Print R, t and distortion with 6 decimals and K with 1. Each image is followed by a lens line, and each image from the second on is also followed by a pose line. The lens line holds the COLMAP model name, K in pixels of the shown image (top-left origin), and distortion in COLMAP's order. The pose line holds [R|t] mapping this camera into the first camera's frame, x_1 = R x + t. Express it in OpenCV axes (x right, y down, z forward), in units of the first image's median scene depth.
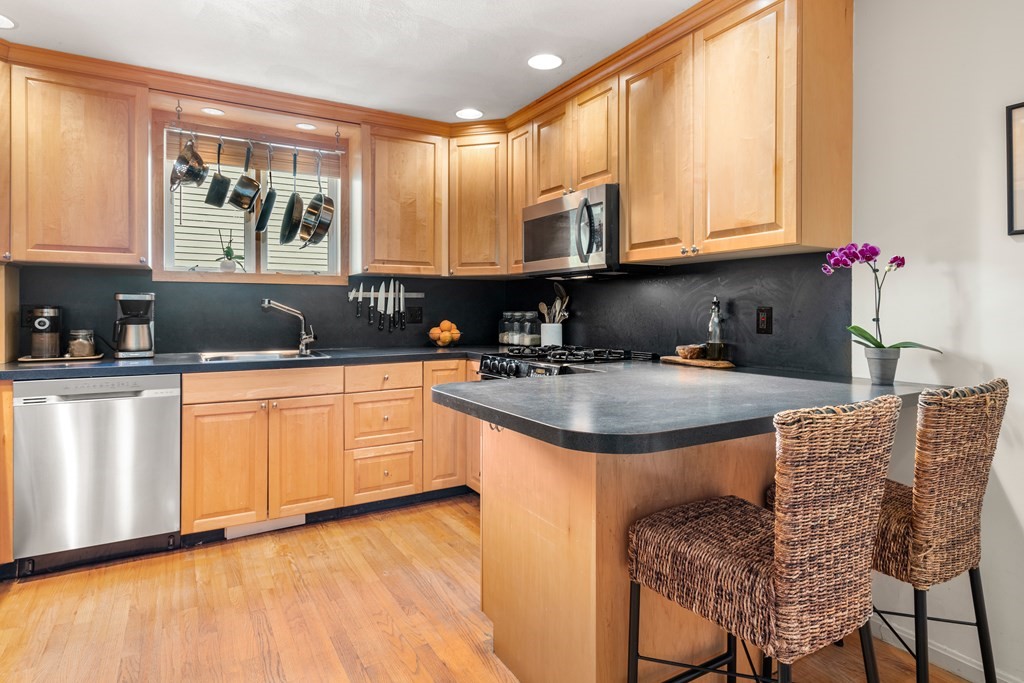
lens RADIAL K [[561.0, 0, 515.7], [0, 561.0, 311.4], [0, 0, 1]] dist [-0.002467, 0.001223]
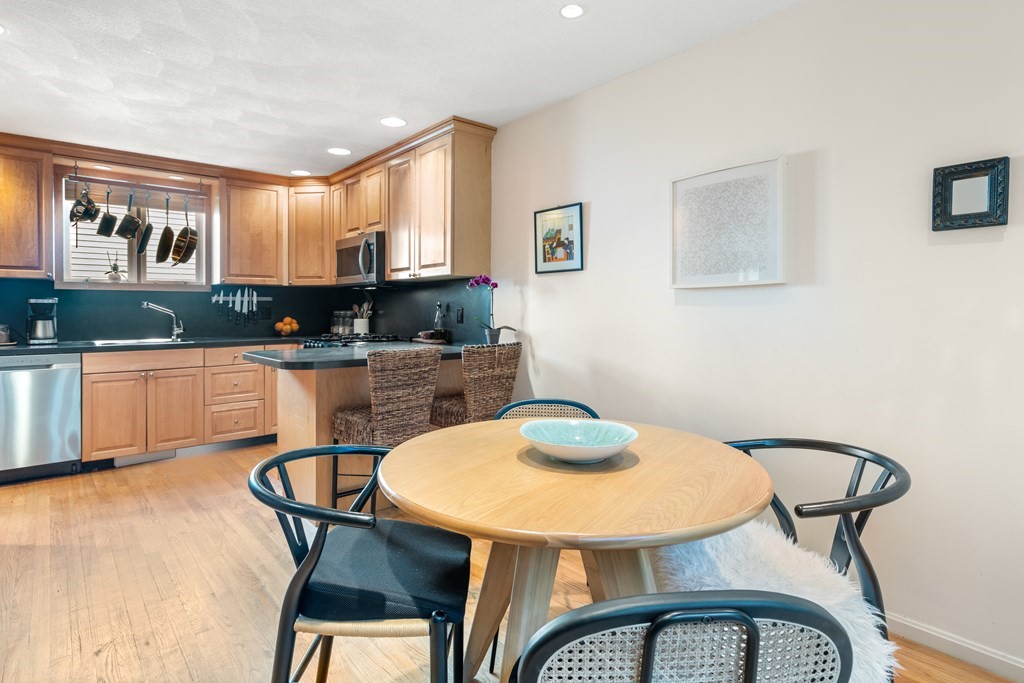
lens RADIAL K [[544.3, 0, 509.6], [0, 544.3, 313.5], [0, 0, 1]] dist [0.003773, 0.000304]
pose [[0.986583, -0.002091, 0.163247, 0.251259], [0.001164, 0.999983, 0.005778, -0.000083], [-0.163256, -0.005511, 0.986568, -0.536860]]
